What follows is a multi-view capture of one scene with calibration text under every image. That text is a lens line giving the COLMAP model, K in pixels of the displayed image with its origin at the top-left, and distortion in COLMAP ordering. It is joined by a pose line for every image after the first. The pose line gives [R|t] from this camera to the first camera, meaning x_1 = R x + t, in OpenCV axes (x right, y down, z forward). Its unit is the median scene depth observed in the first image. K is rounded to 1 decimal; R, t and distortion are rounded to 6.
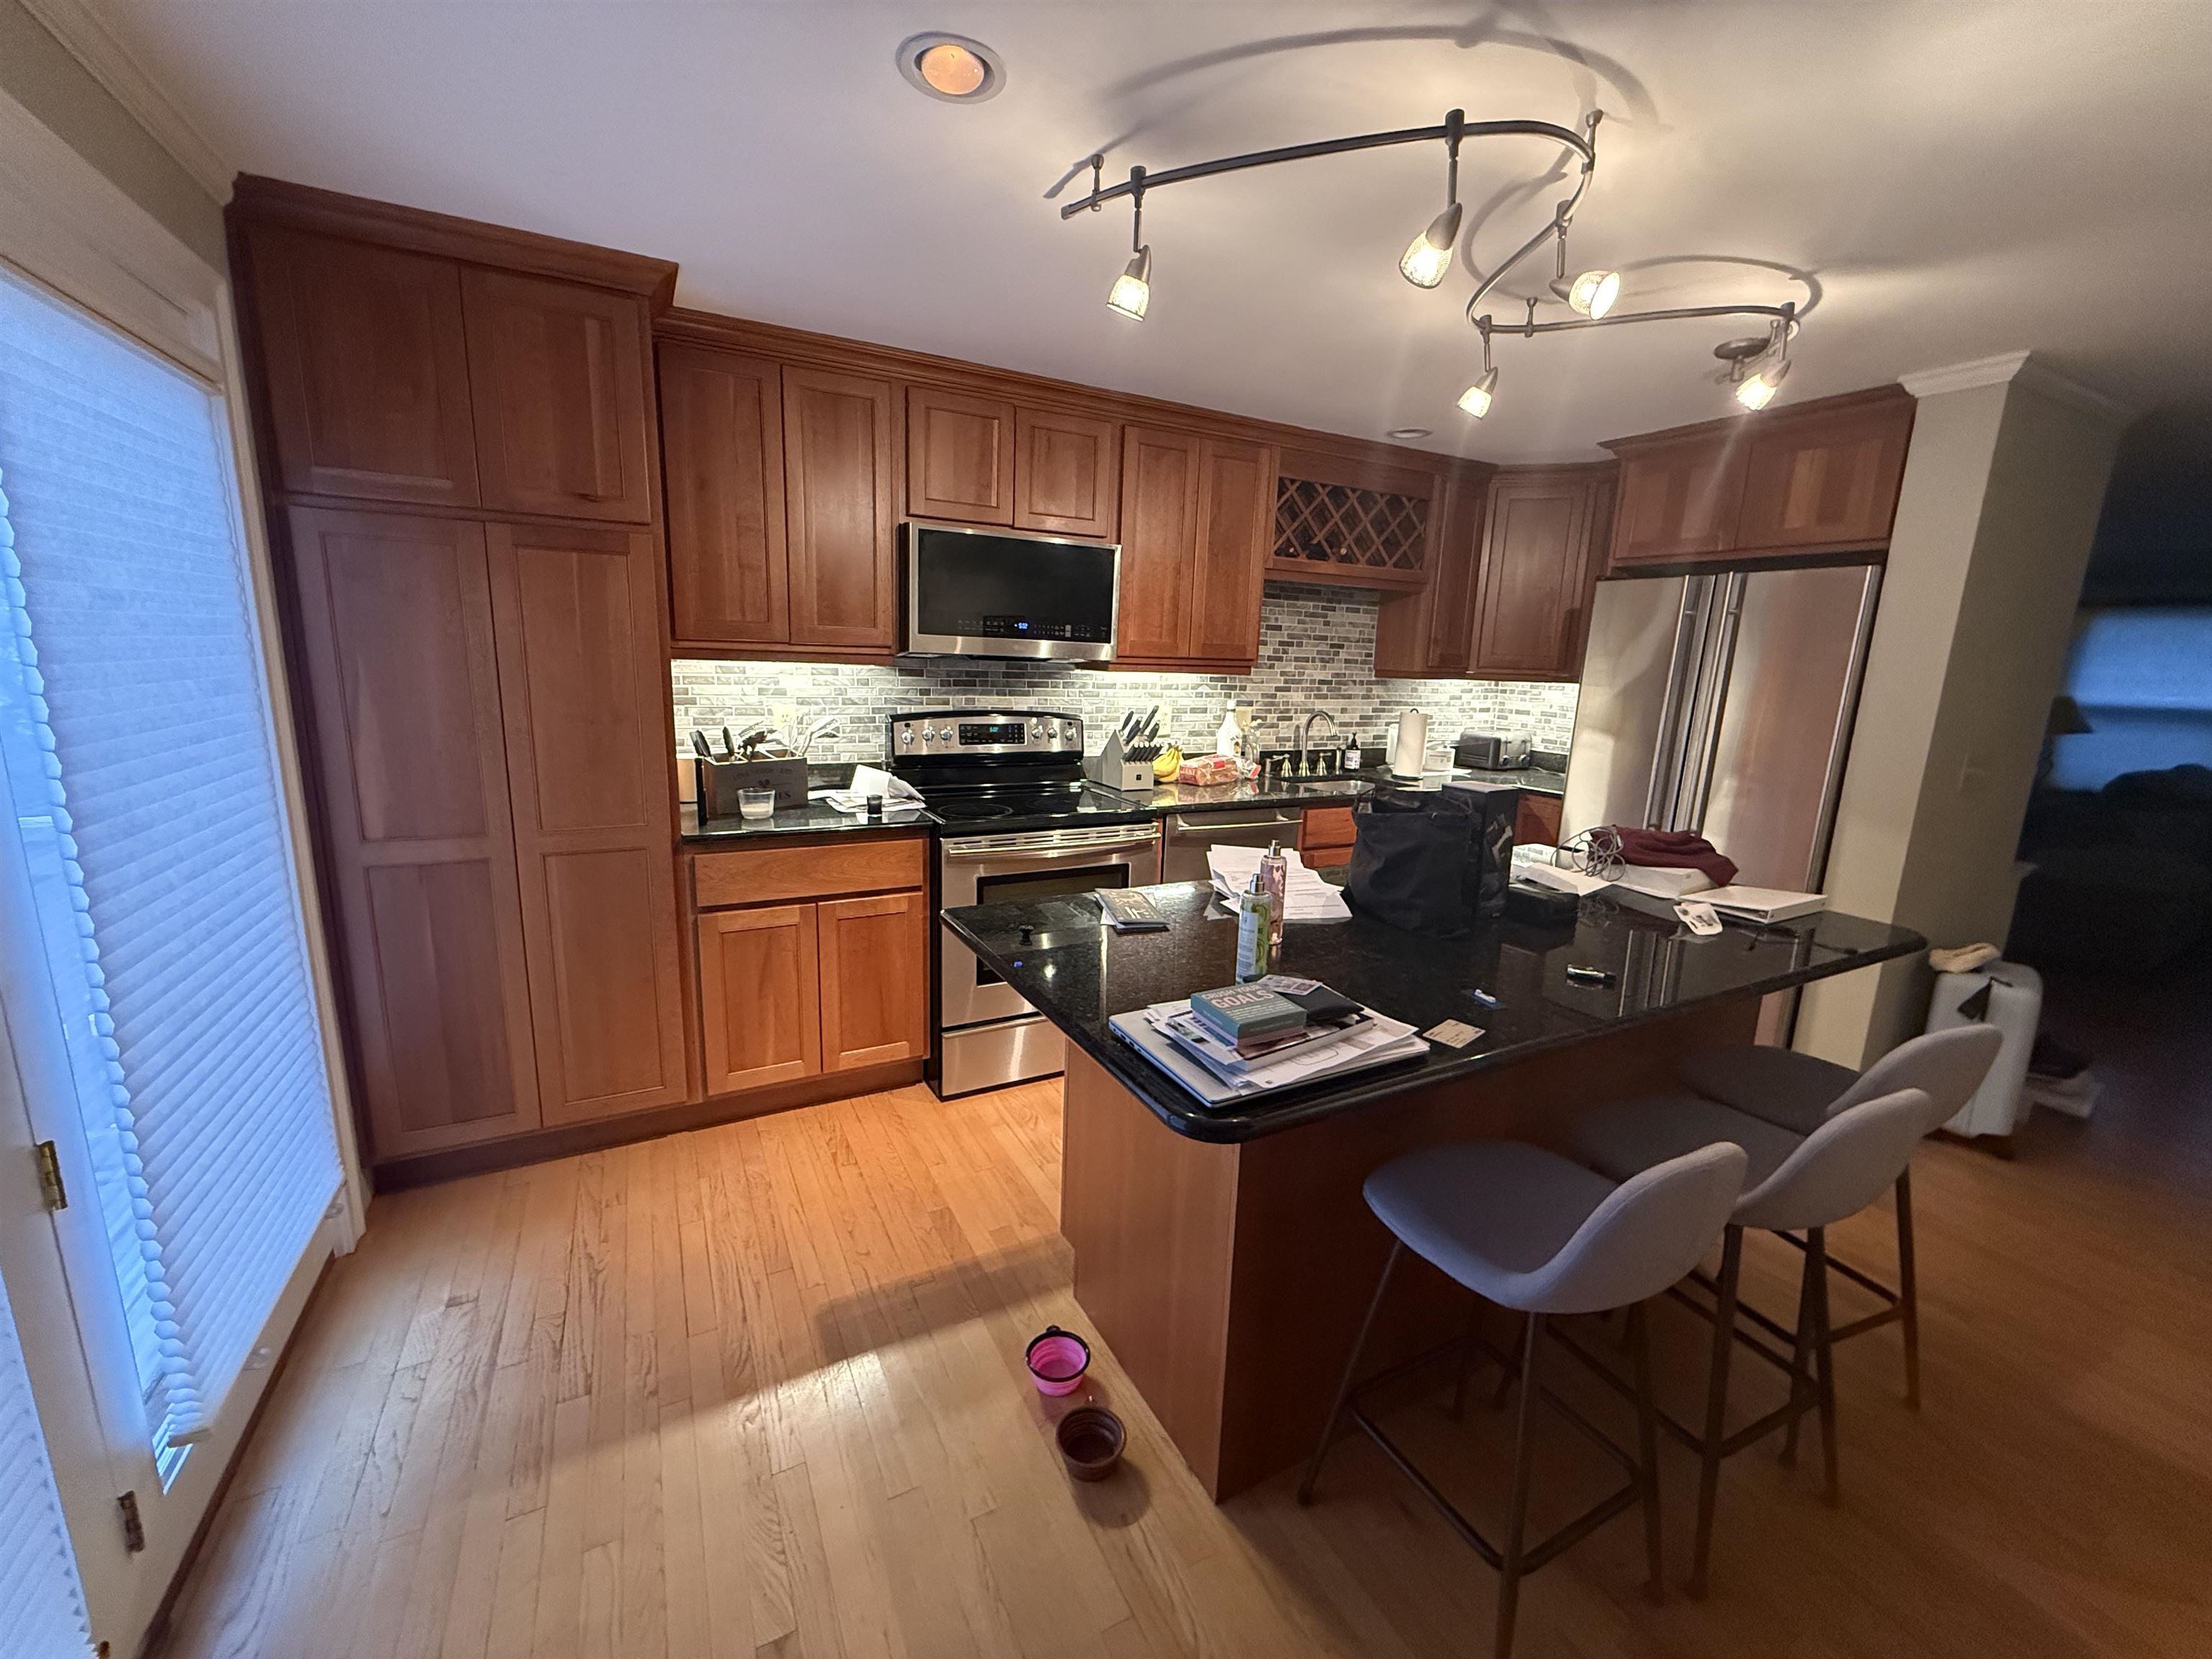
lens RADIAL K [[884.9, 0, 1106.5], [0, 884.9, 829.8], [0, 0, 1]] dist [0.002388, -0.000417]
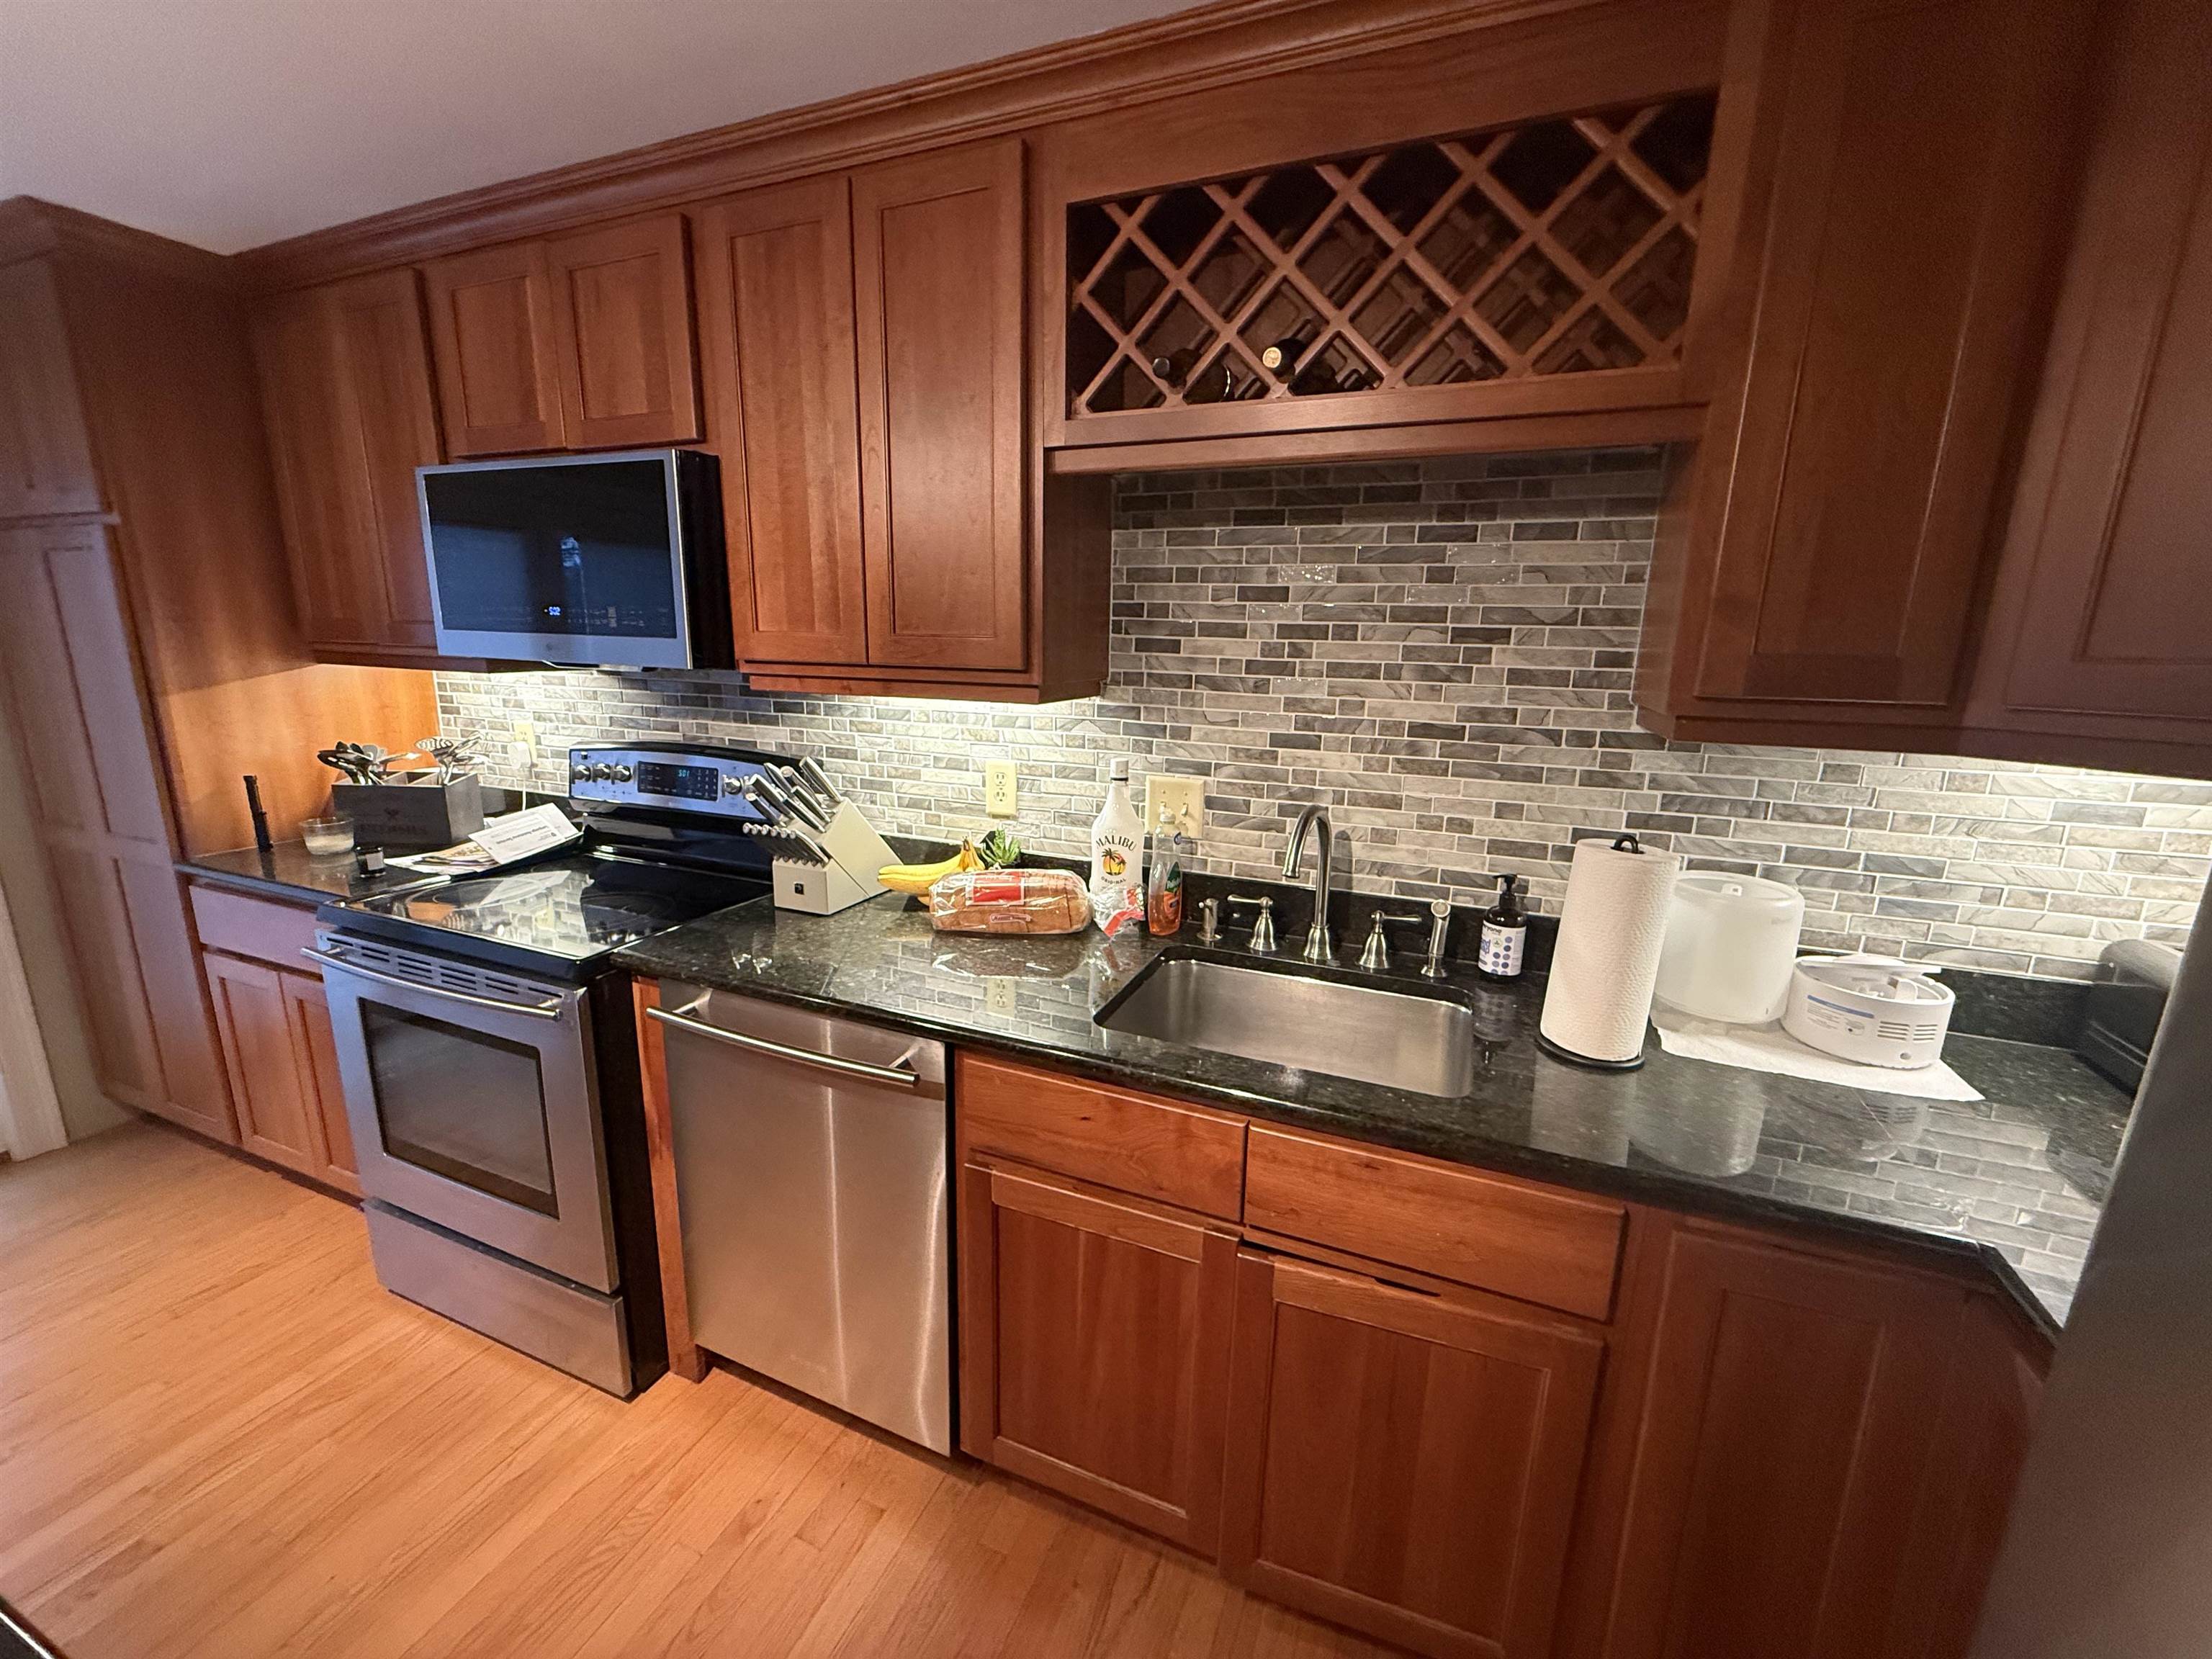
lens RADIAL K [[884.9, 0, 1102.0], [0, 884.9, 826.3], [0, 0, 1]] dist [0.002388, -0.000417]
pose [[0.634278, 0.143716, -0.759629, 0.524490], [-0.149643, 0.986810, 0.061748, -0.149441], [0.758484, 0.074508, 0.647418, 0.754888]]
